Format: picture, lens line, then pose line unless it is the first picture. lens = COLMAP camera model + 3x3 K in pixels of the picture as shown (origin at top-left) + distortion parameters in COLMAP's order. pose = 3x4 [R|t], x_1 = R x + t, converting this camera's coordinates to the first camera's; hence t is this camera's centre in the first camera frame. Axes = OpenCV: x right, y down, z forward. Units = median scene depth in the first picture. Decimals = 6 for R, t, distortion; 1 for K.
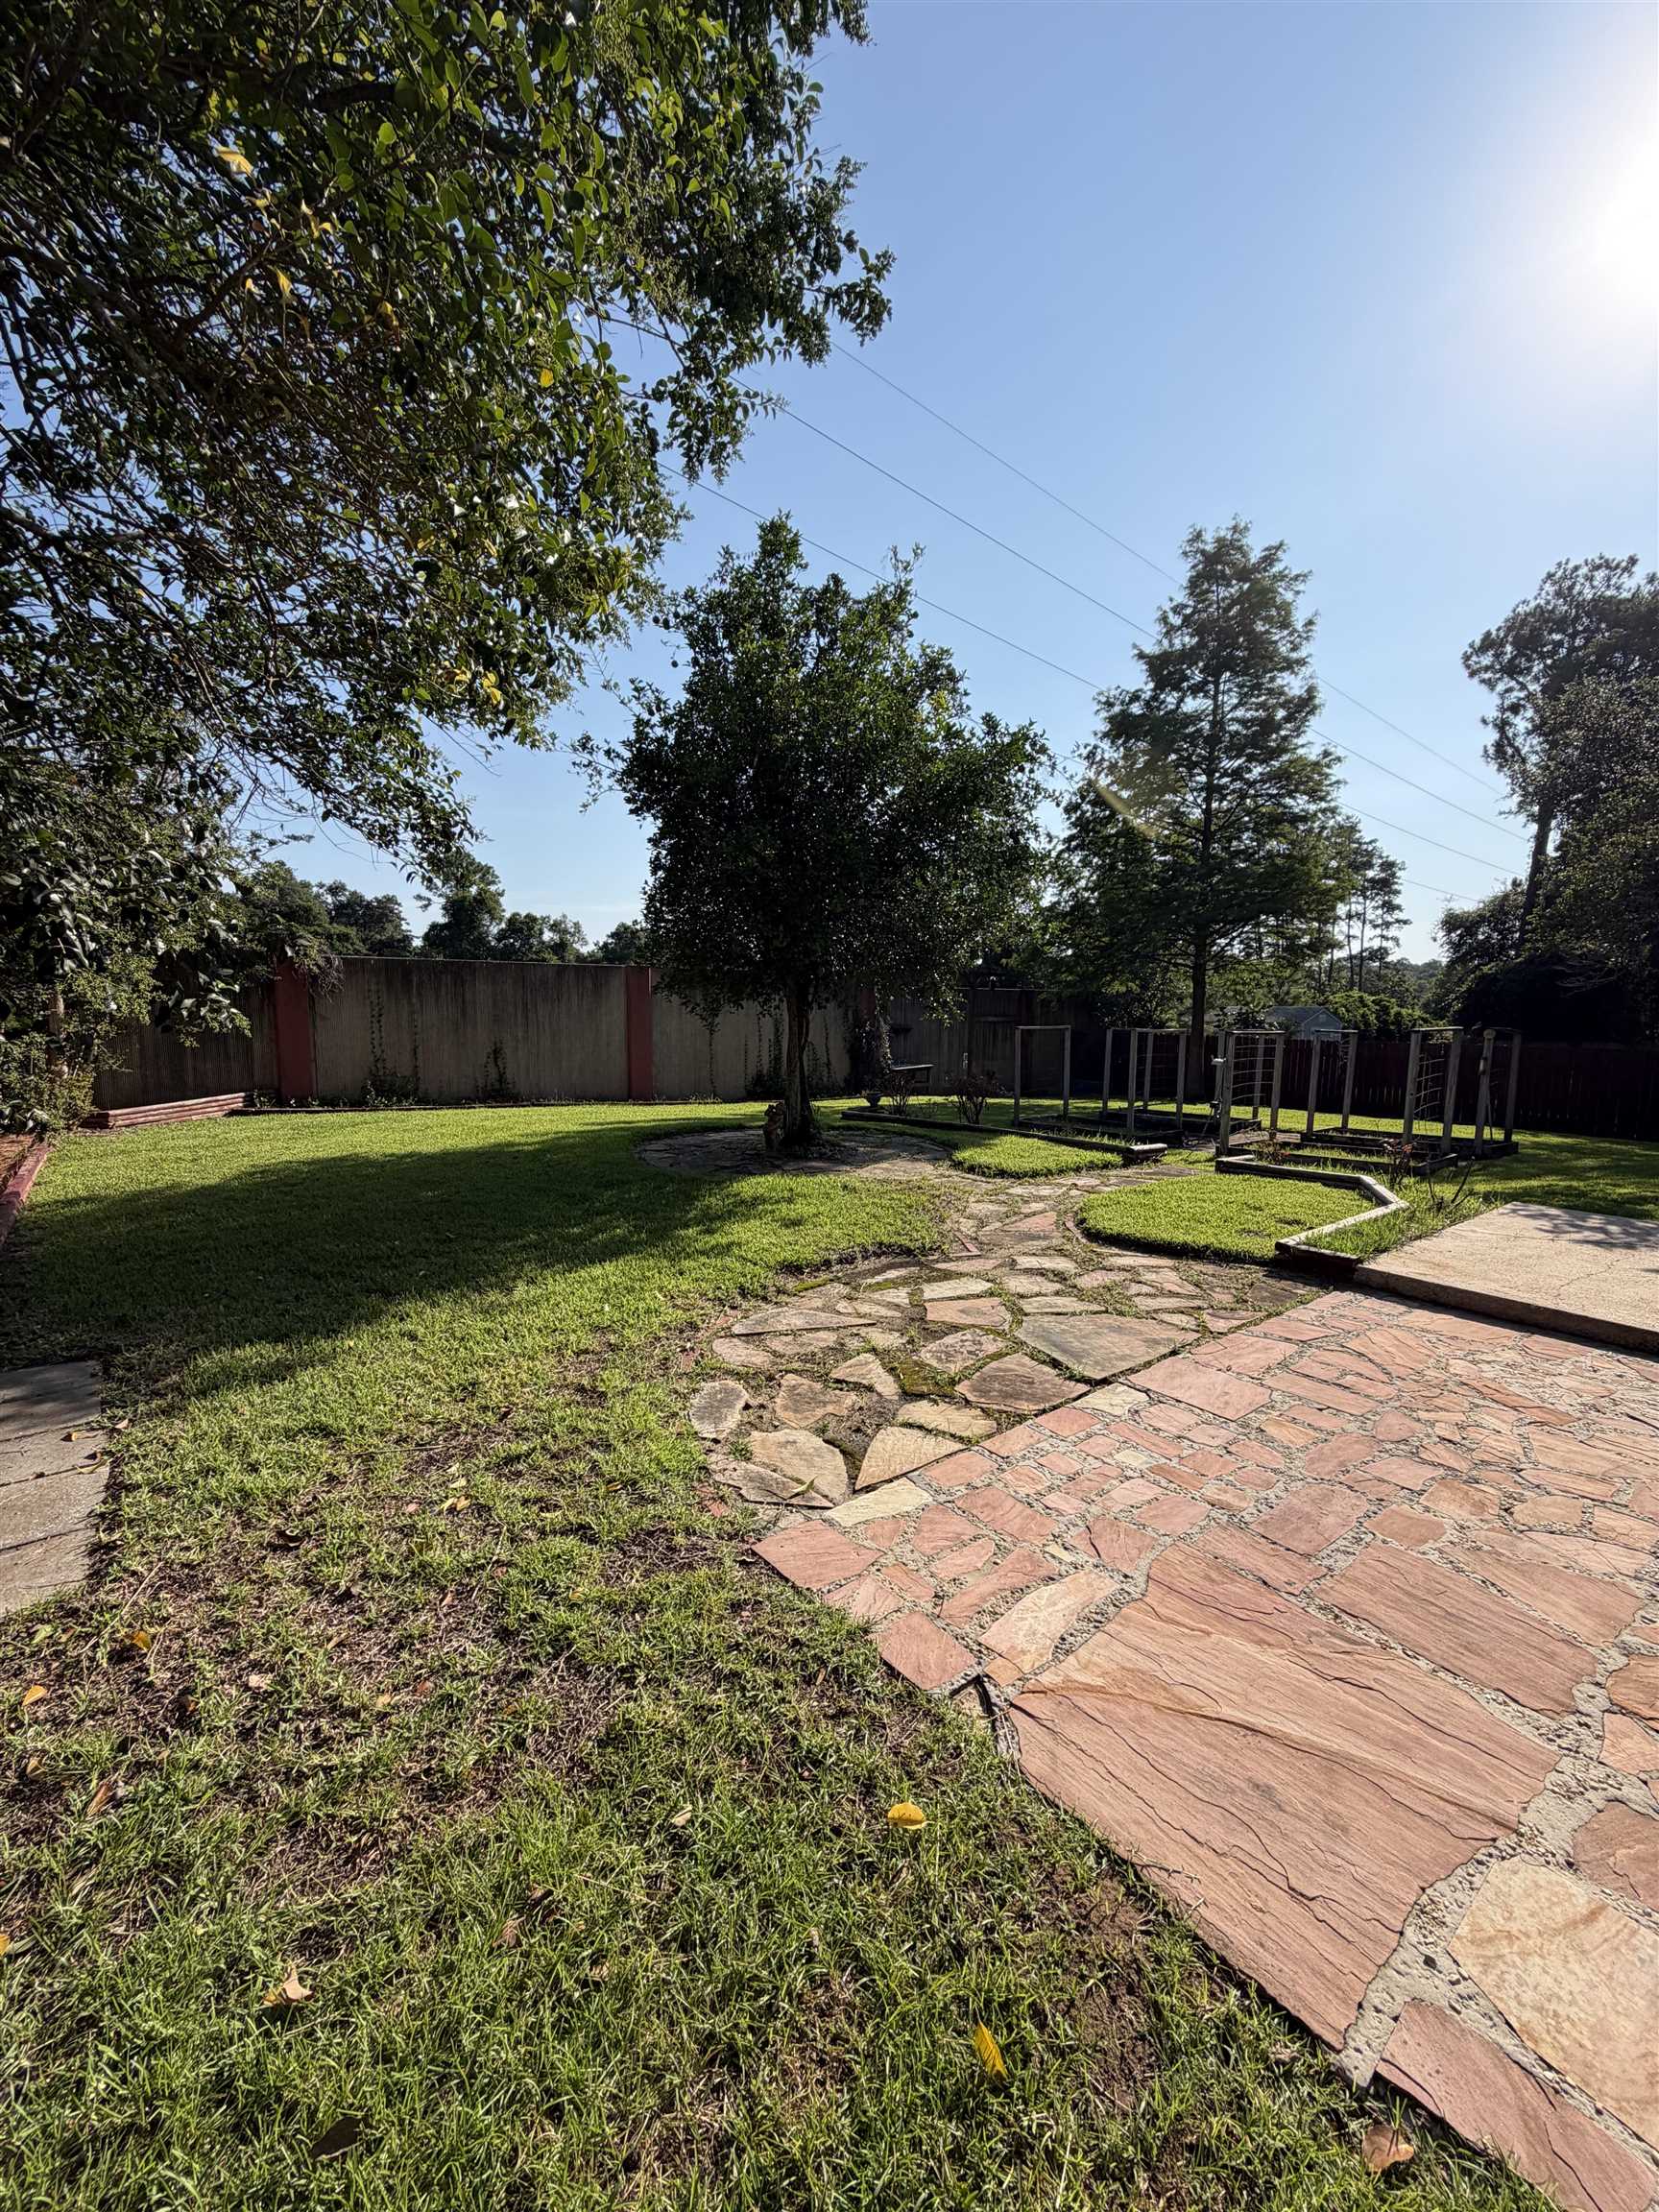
lens RADIAL K [[867.8, 0, 819.4], [0, 867.8, 1102.0], [0, 0, 1]] dist [-0.000185, -0.000239]
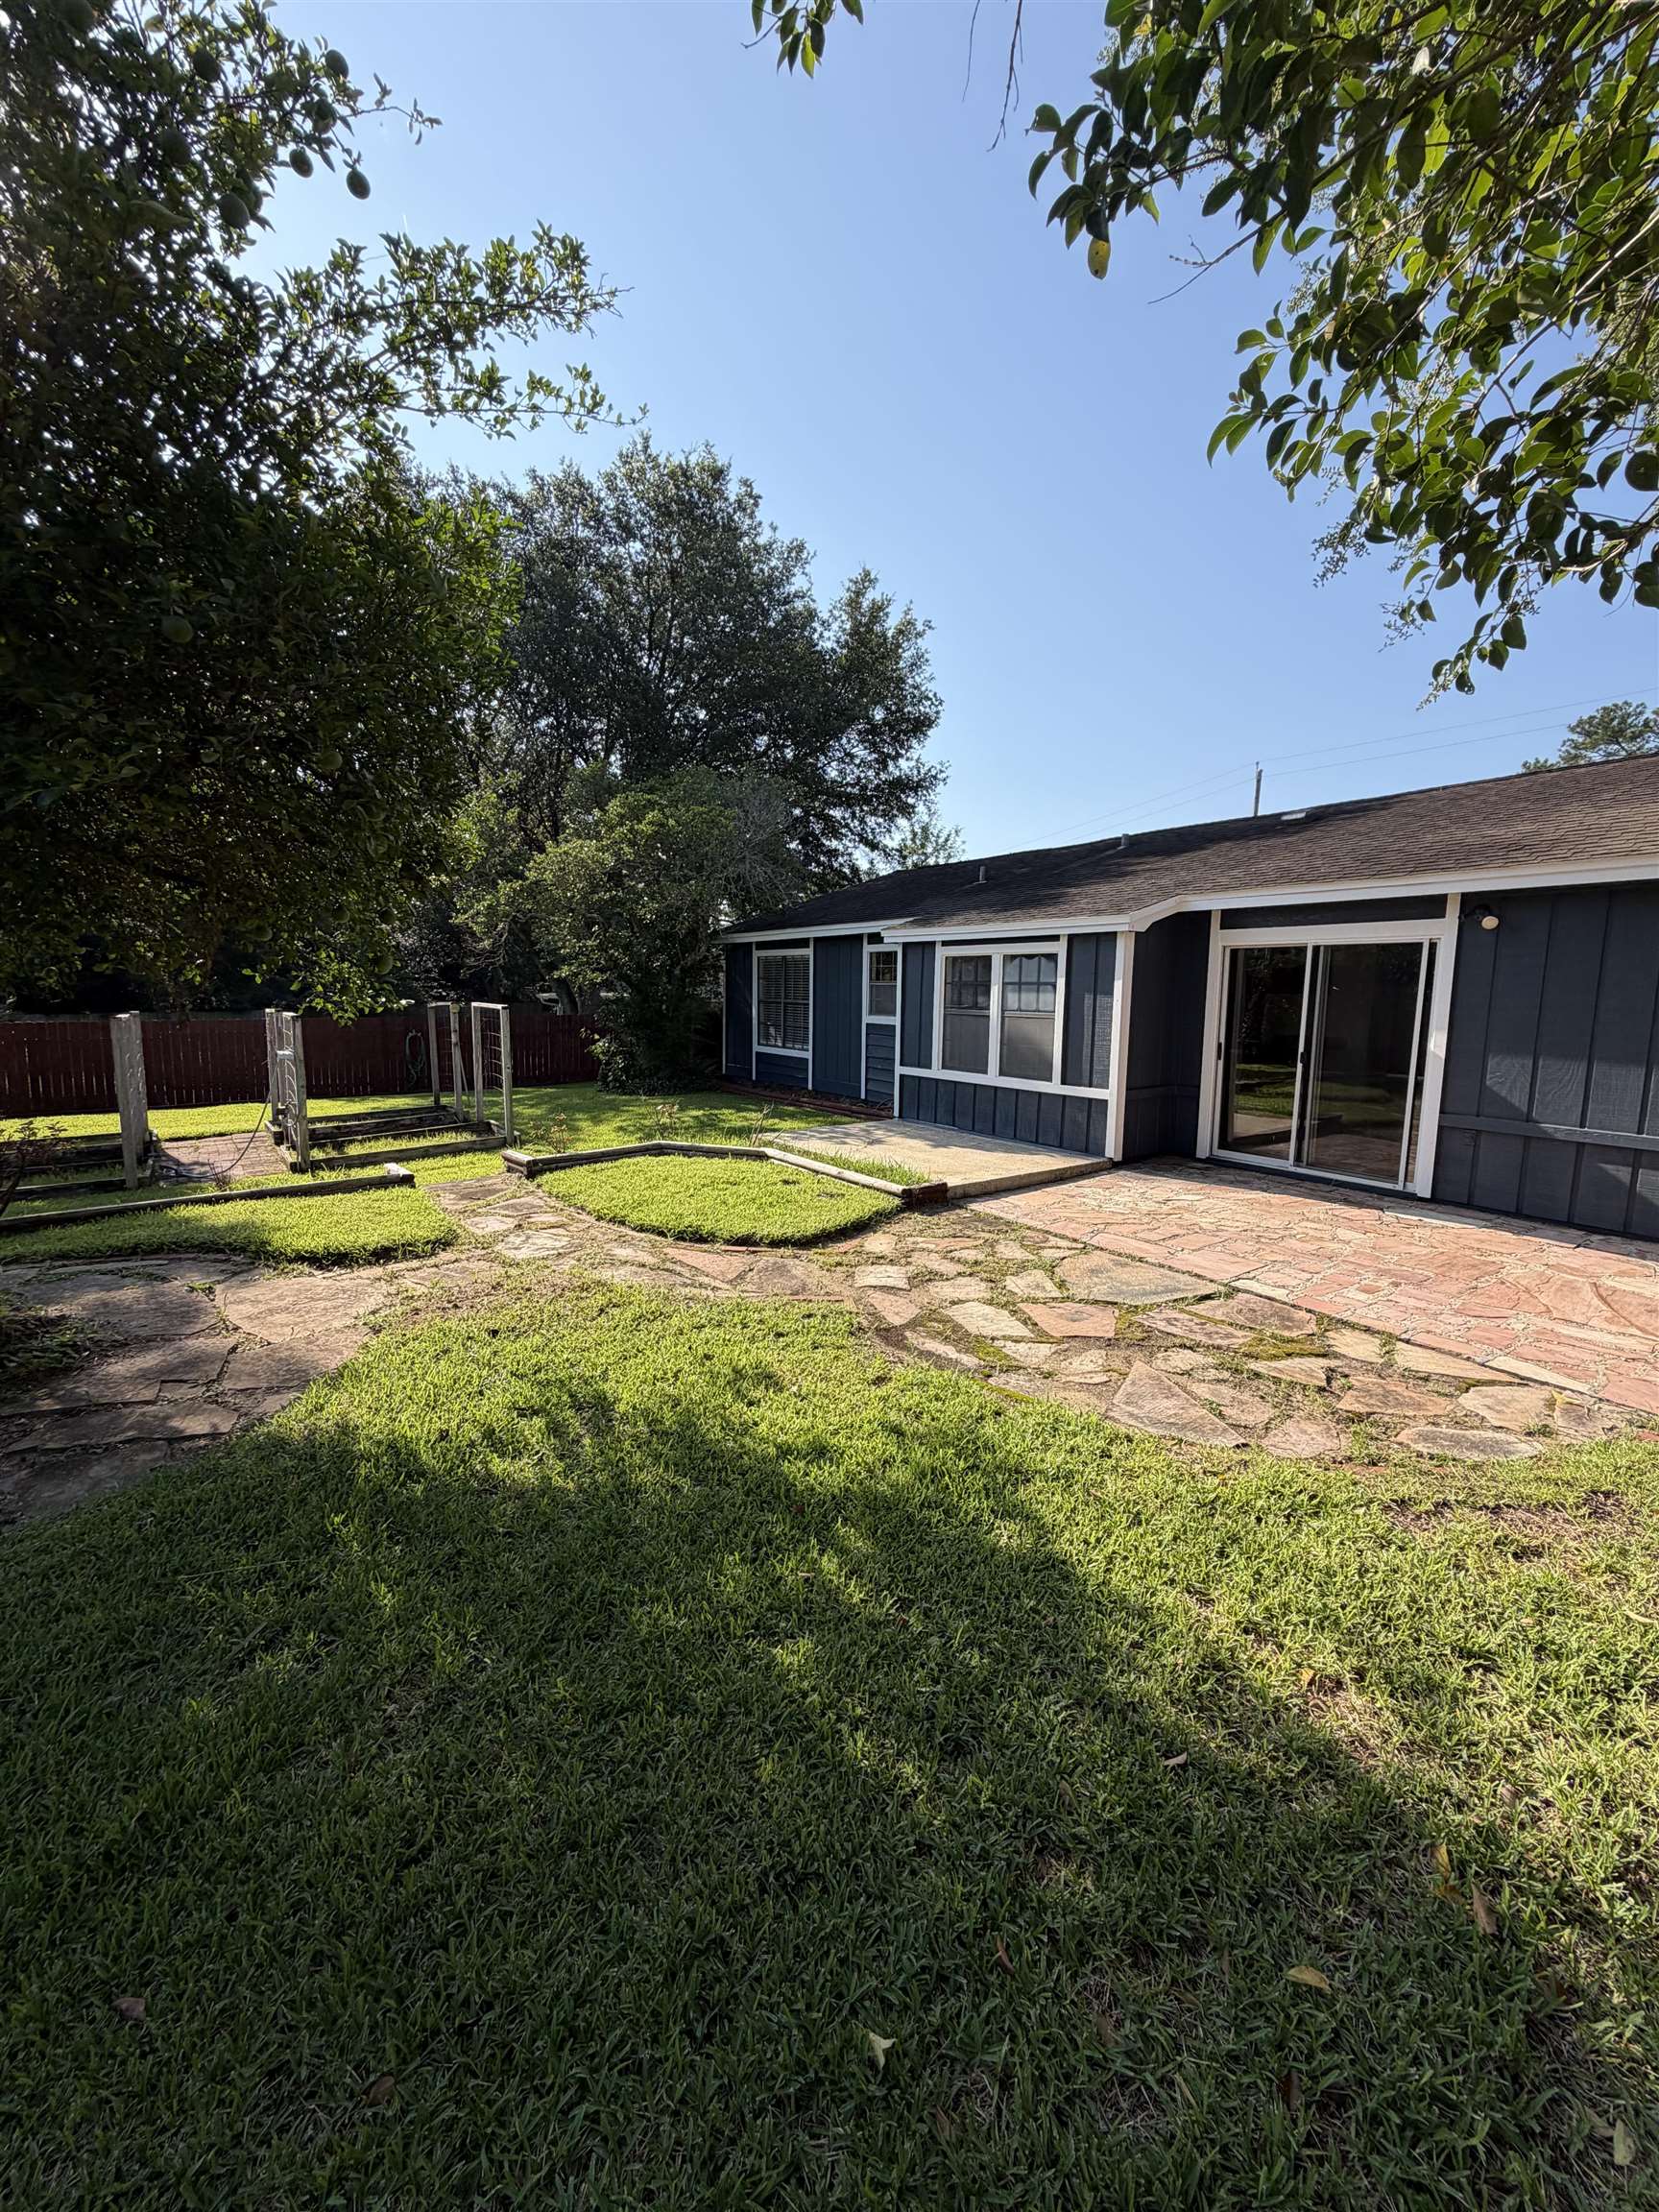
lens RADIAL K [[867.8, 0, 819.4], [0, 867.8, 1102.0], [0, 0, 1]] dist [-0.000185, -0.000239]
pose [[0.045181, -0.137283, 0.989501, -0.768246], [0.103916, 0.985785, 0.132022, -0.152192], [-0.993559, 0.096860, 0.058805, 1.215784]]
